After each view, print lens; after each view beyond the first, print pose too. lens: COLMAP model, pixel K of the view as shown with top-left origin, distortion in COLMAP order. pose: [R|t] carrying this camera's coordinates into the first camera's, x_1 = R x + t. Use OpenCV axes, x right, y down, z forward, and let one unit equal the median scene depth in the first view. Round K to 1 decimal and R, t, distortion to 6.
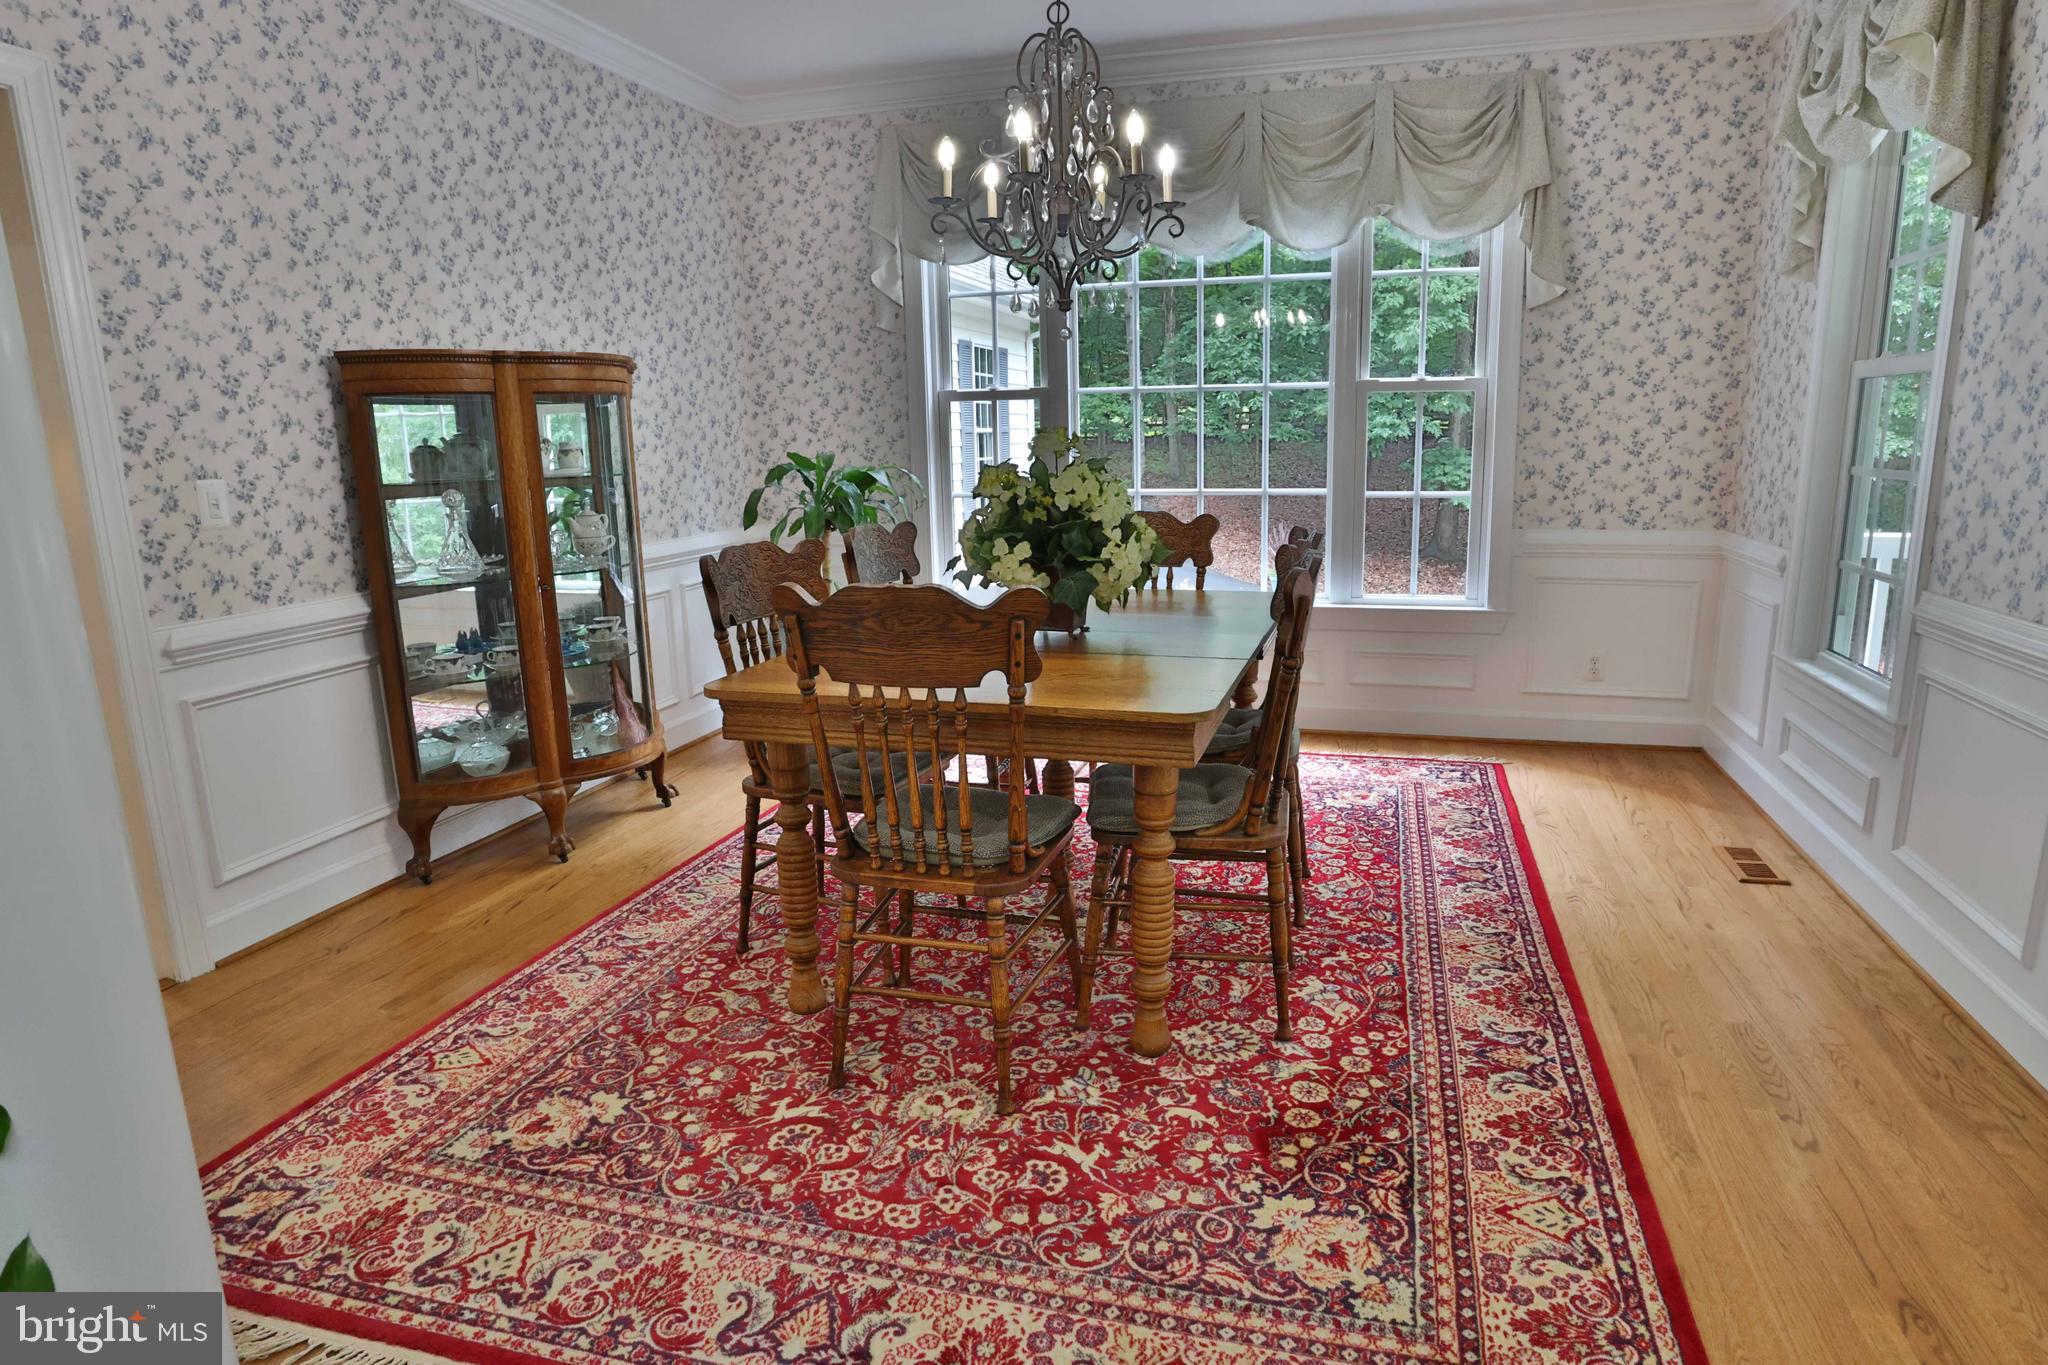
lens RADIAL K [[1104.0, 0, 1076.8], [0, 1104.0, 675.0], [0, 0, 1]] dist [-0.086489, 0.044932]
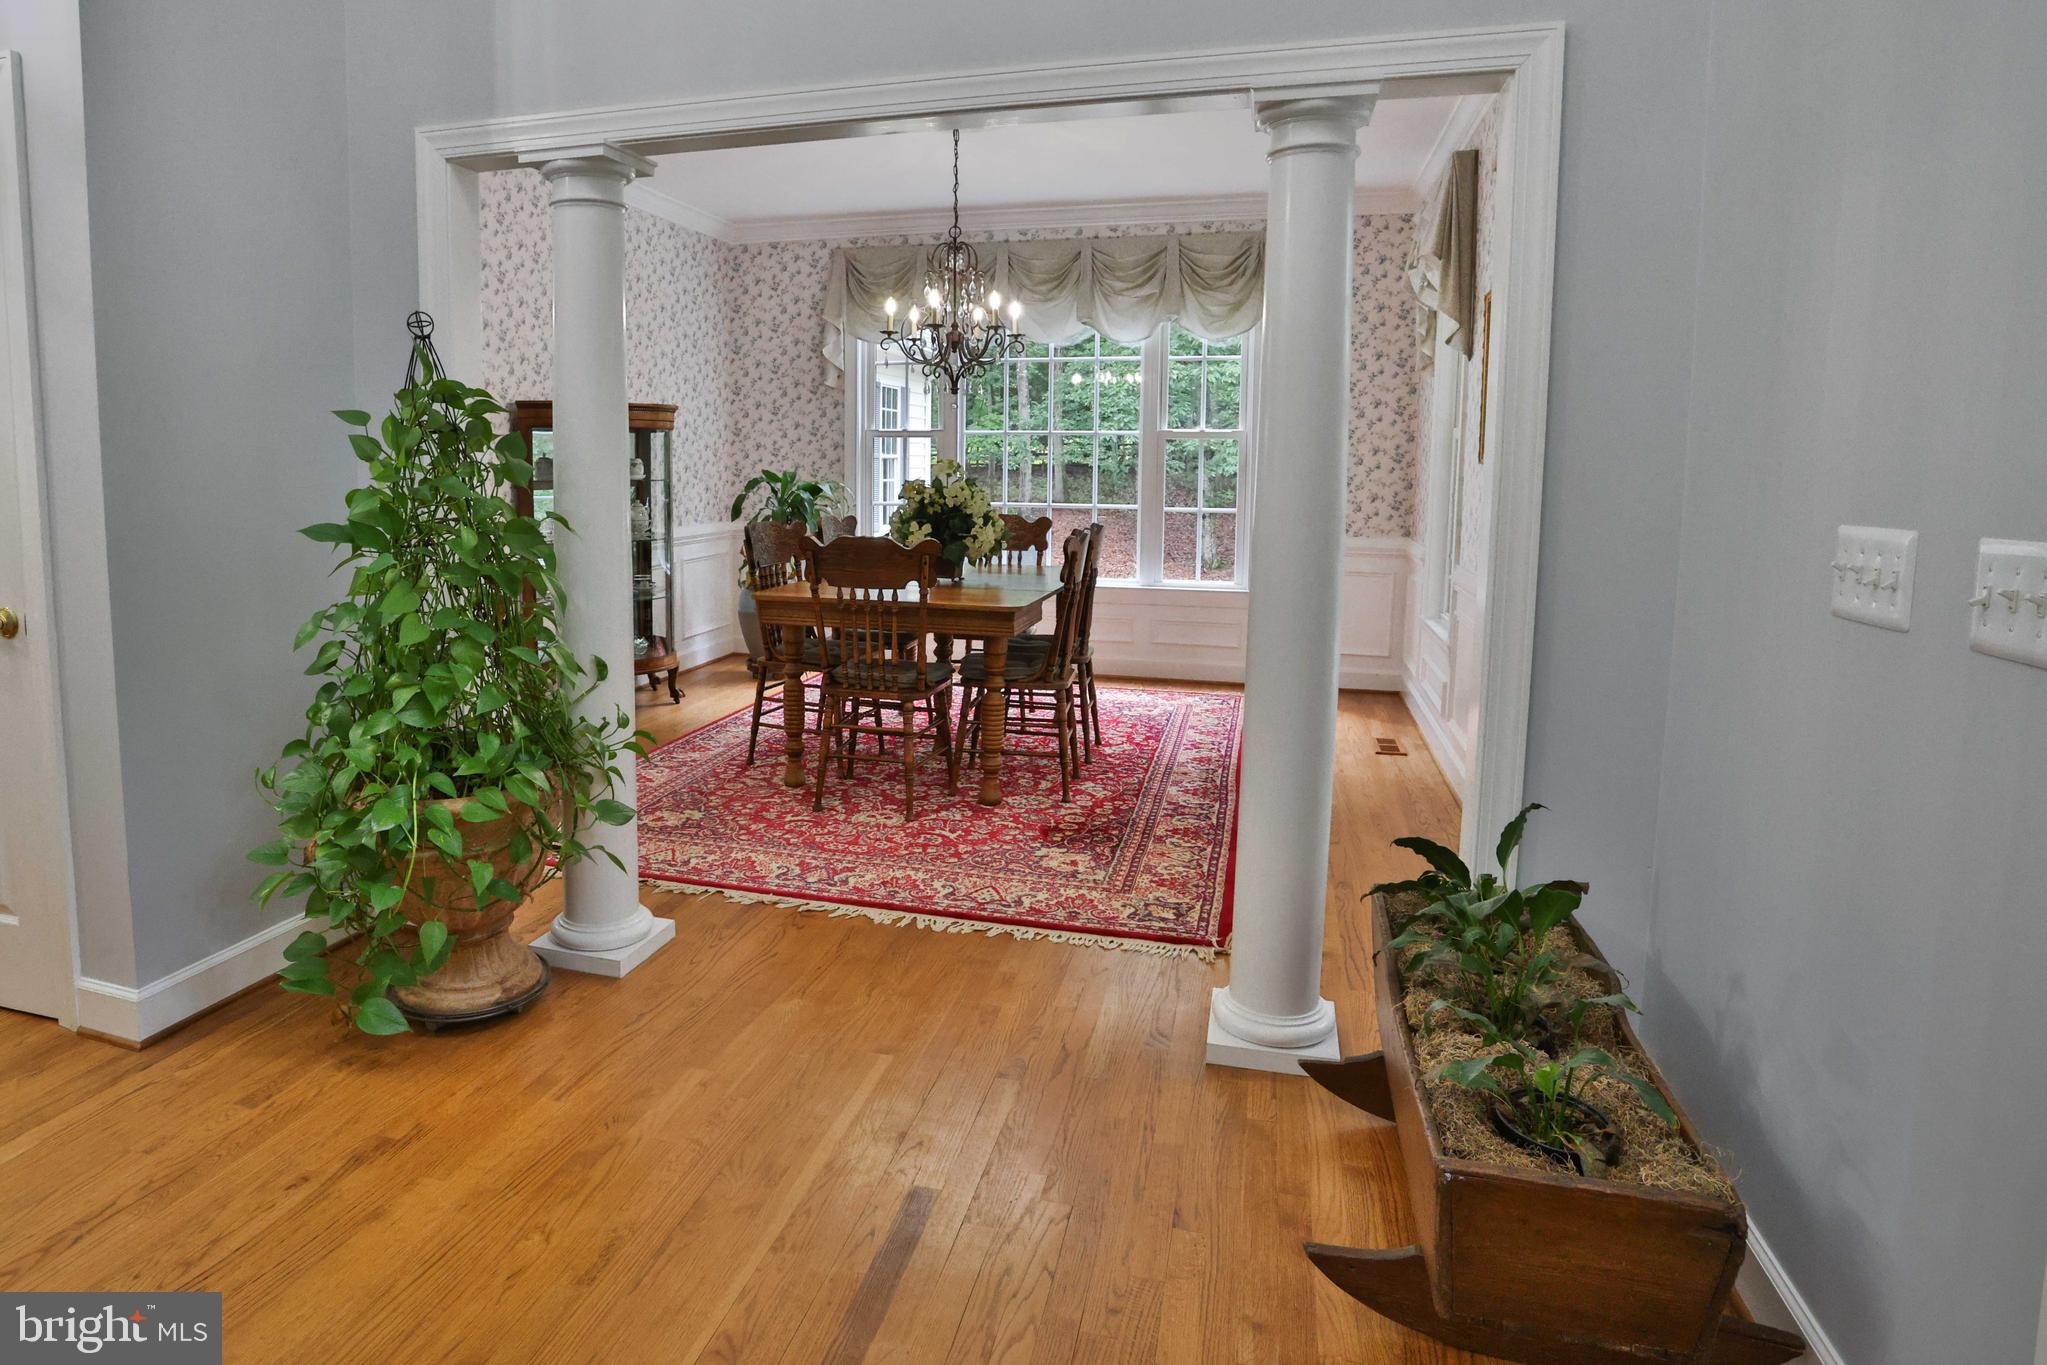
lens RADIAL K [[1056.3, 0, 955.4], [0, 1056.3, 579.9], [0, 0, 1]] dist [-0.082010, -0.000122]
pose [[0.999590, 0.027034, -0.009462, 0.015851], [-0.027861, 0.994353, -0.102400, 0.149364], [0.006640, 0.102622, 0.994698, -0.713921]]
